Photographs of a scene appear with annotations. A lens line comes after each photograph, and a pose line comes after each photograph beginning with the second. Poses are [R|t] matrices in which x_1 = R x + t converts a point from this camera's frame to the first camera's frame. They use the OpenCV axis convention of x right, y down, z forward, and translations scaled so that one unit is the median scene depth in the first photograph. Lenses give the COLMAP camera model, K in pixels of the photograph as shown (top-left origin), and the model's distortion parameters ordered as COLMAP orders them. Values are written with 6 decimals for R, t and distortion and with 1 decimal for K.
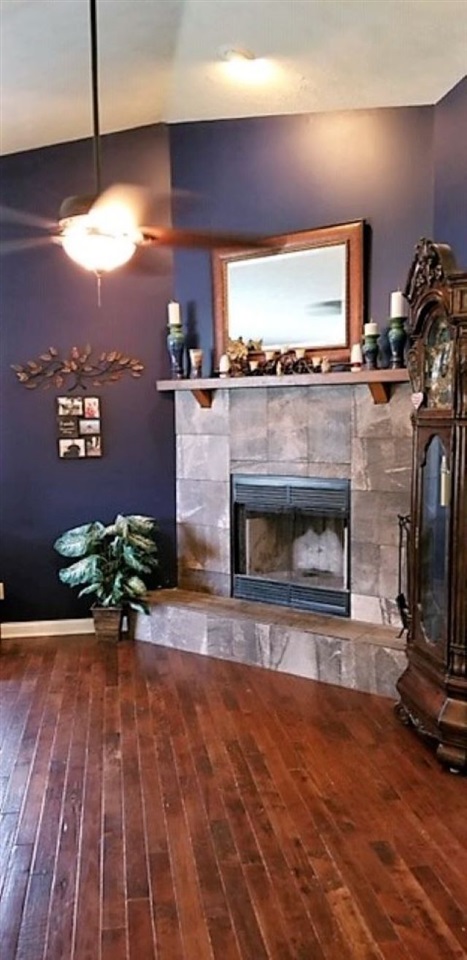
lens RADIAL K [[722.6, 0, 234.1], [0, 722.6, 484.8], [0, 0, 1]] dist [0.002015, 0.000564]
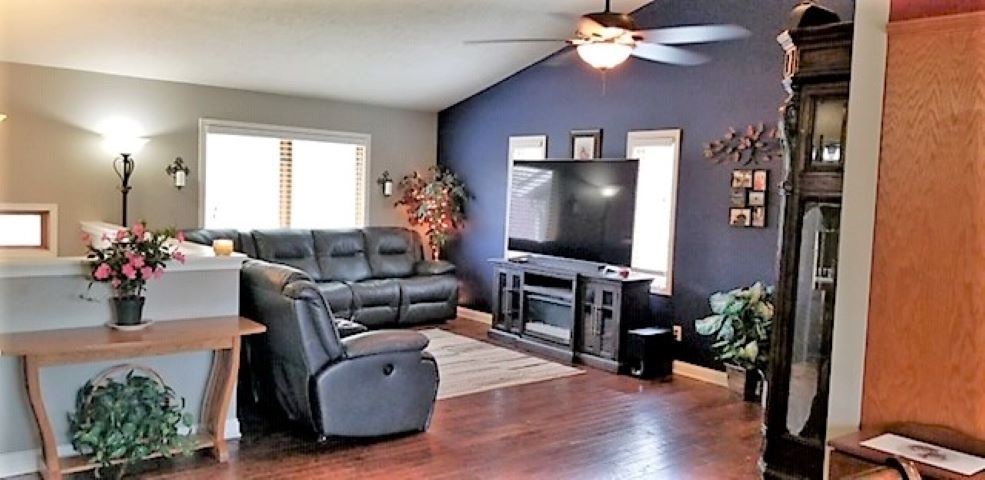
lens RADIAL K [[741.4, 0, 493.0], [0, 741.4, 237.7], [0, 0, 1]] dist [0.002015, 0.000564]
pose [[0.447912, 0.079844, -0.890505, 0.615985], [-0.126187, 0.991680, 0.025445, -0.001244], [0.885128, 0.100973, 0.454261, 0.158605]]
